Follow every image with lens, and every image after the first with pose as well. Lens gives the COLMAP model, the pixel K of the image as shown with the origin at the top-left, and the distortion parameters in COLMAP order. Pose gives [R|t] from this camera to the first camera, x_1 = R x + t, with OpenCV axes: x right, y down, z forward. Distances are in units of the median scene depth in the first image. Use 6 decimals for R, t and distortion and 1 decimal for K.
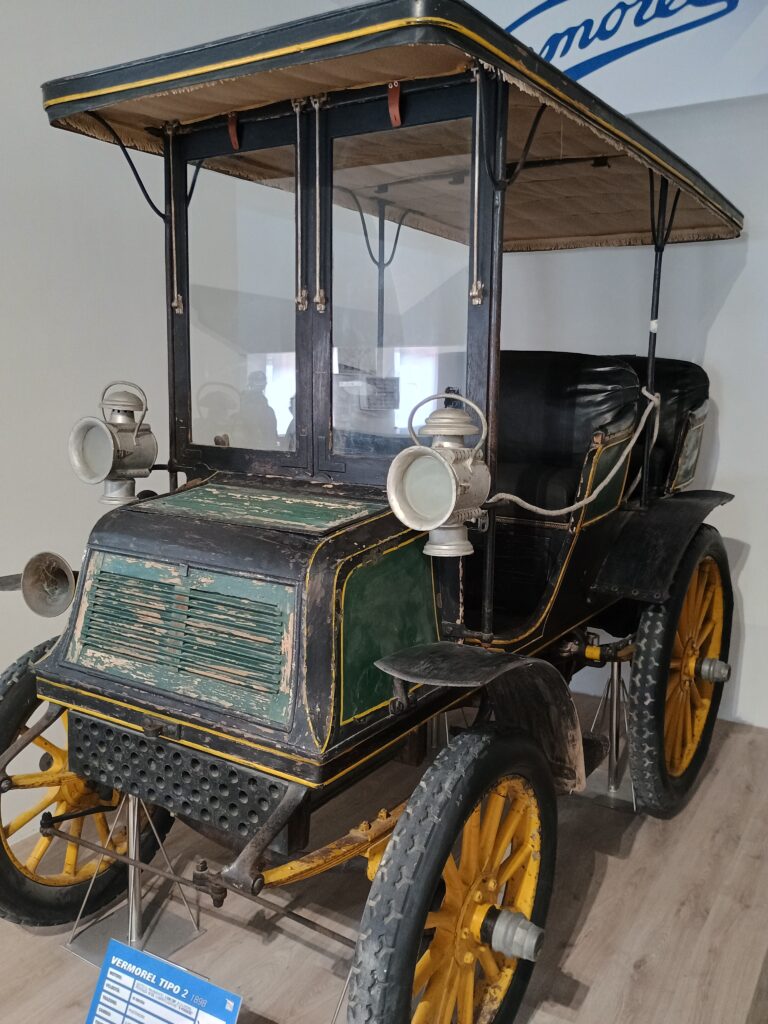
lens RADIAL K [[870.2, 0, 384.0], [0, 870.2, 512.0], [0, 0, 1]] dist [0.007064, -0.007197]
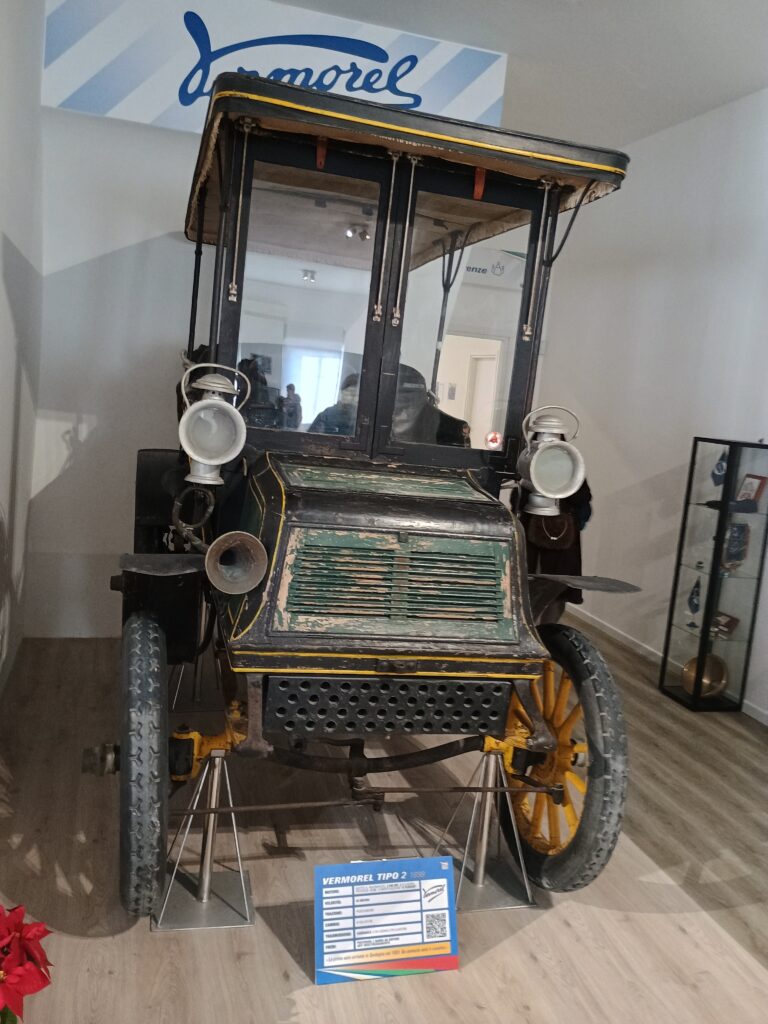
lens RADIAL K [[870.2, 0, 384.0], [0, 870.2, 512.0], [0, 0, 1]] dist [0.007064, -0.007197]
pose [[0.681343, -0.043204, 0.730688, -1.106839], [0.010929, 0.998746, 0.048862, -0.028070], [-0.731883, -0.025306, 0.680961, 0.179167]]
